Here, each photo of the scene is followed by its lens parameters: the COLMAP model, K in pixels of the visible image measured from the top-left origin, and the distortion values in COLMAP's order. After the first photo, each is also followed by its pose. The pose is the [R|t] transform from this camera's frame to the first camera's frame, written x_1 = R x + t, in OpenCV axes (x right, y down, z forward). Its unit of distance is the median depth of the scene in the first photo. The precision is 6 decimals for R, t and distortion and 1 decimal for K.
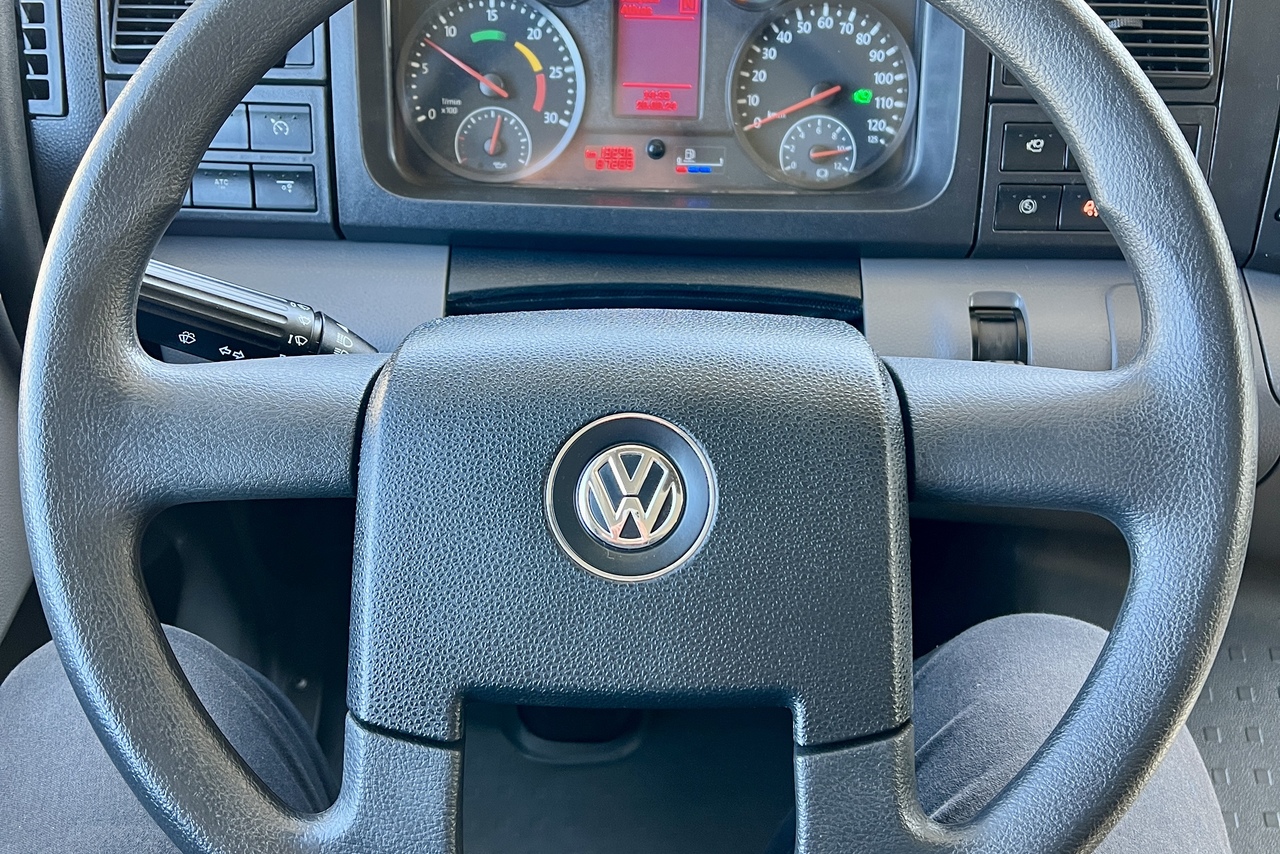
lens RADIAL K [[1284.4, 0, 643.6], [0, 1284.4, 432.5], [0, 0, 1]] dist [0.041924, 0.000000]
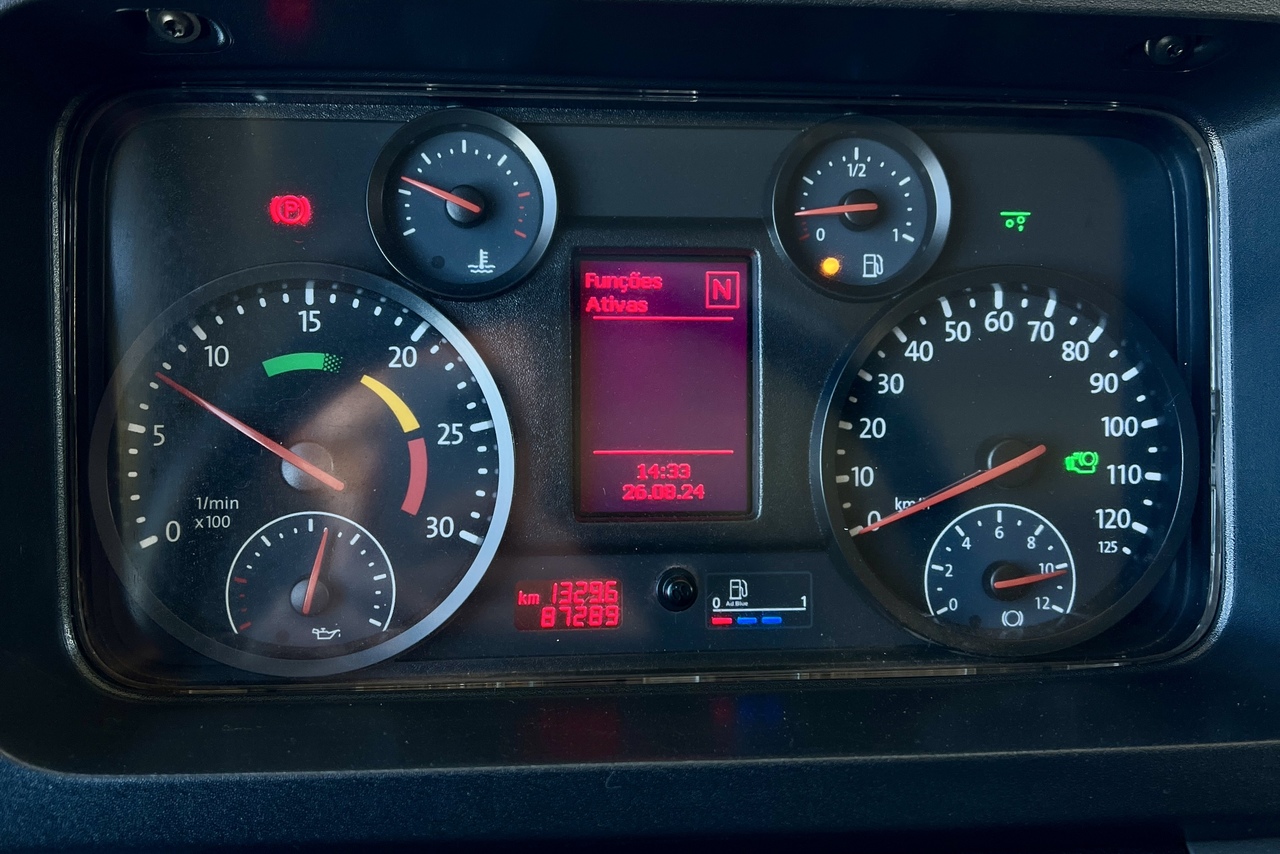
lens RADIAL K [[1284.4, 0, 647.2], [0, 1284.4, 420.8], [0, 0, 1]] dist [0.041924, 0.000000]
pose [[0.993540, -0.028769, 0.109774, -0.048099], [0.053859, 0.970986, -0.232991, -0.171278], [-0.099887, 0.237399, 0.966263, 0.540528]]
